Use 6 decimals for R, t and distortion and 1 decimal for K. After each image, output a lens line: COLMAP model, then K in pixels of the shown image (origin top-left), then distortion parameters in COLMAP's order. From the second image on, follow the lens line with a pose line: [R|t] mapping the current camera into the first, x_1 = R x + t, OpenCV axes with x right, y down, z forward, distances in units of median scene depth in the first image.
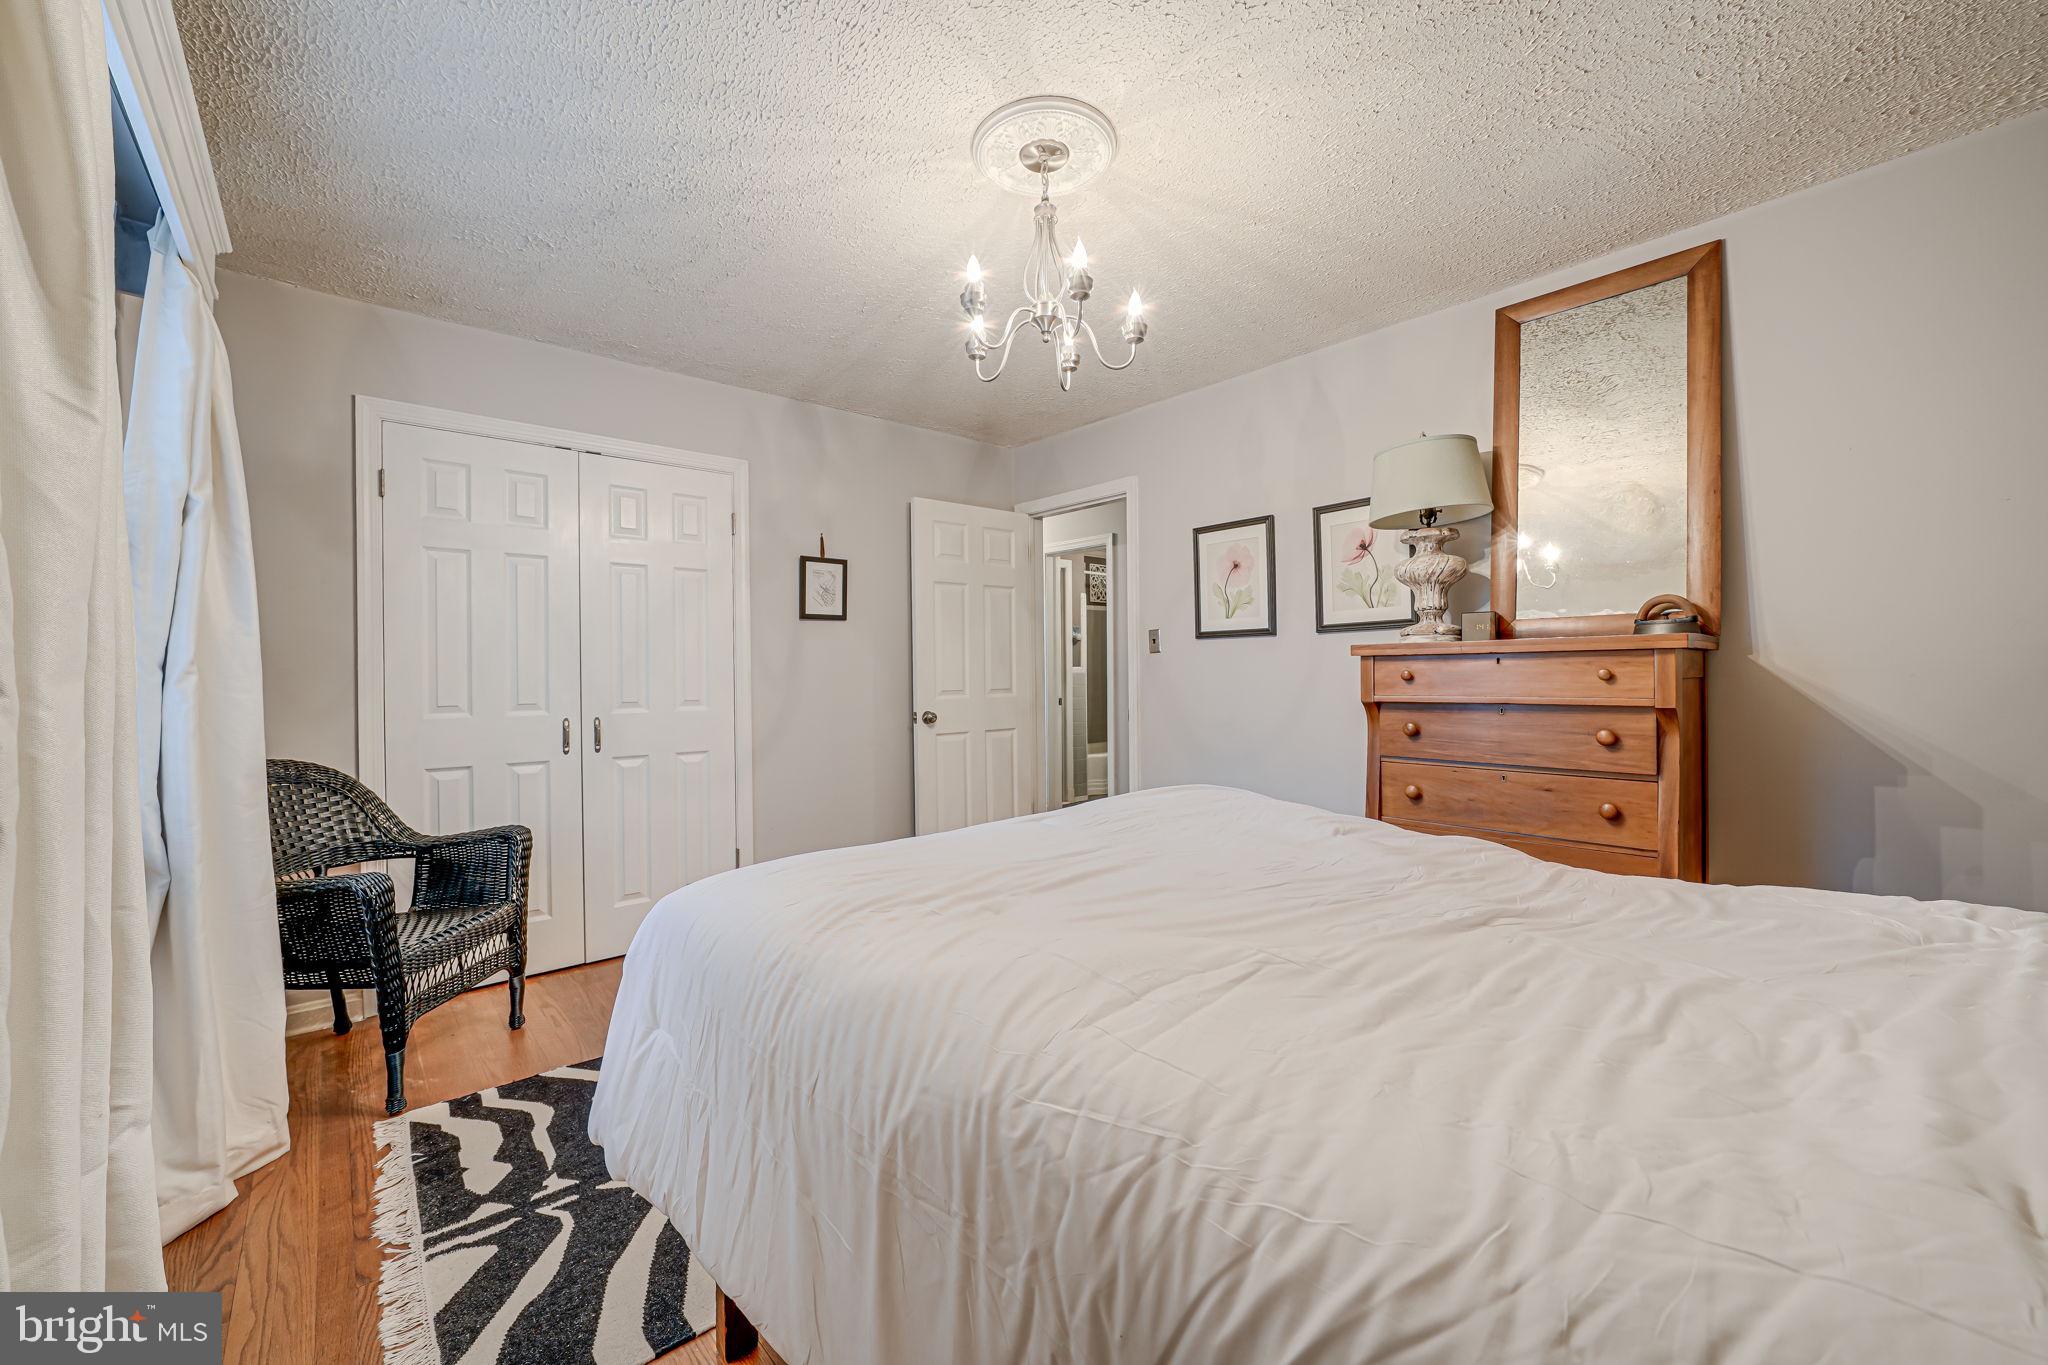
lens RADIAL K [[799.4, 0, 1018.8], [0, 799.4, 676.5], [0, 0, 1]] dist [-0.002520, 0.001459]
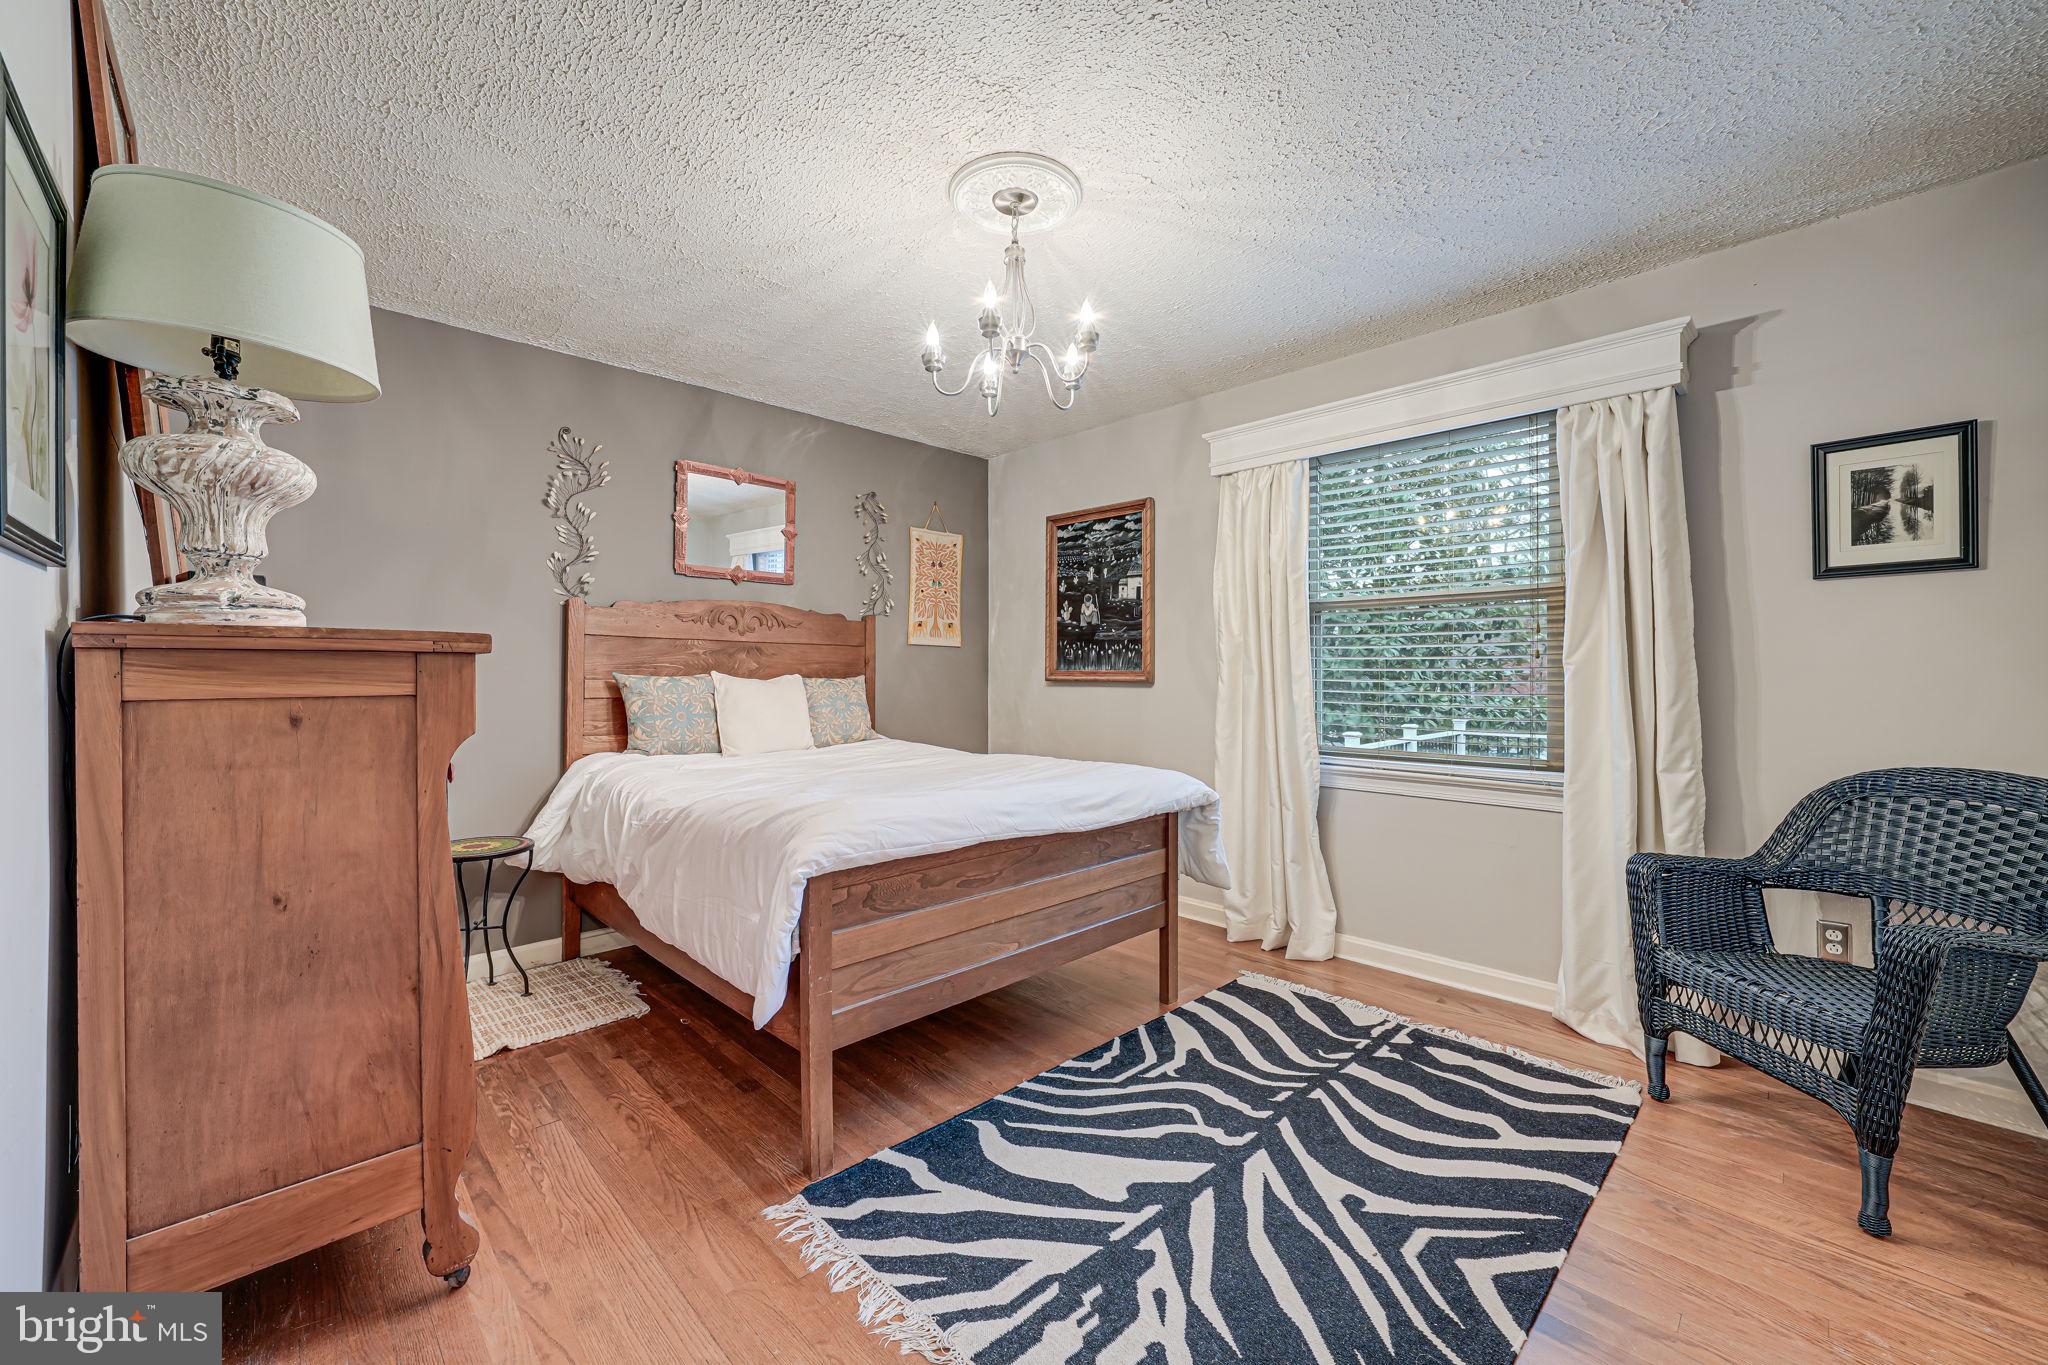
lens RADIAL K [[799.4, 0, 1035.2], [0, 799.4, 677.2], [0, 0, 1]] dist [-0.002520, 0.001459]
pose [[-0.998328, 0.008762, -0.057139, 0.097620], [0.008810, 0.999961, -0.000590, -0.013400], [0.057131, -0.001093, -0.998366, 2.446786]]
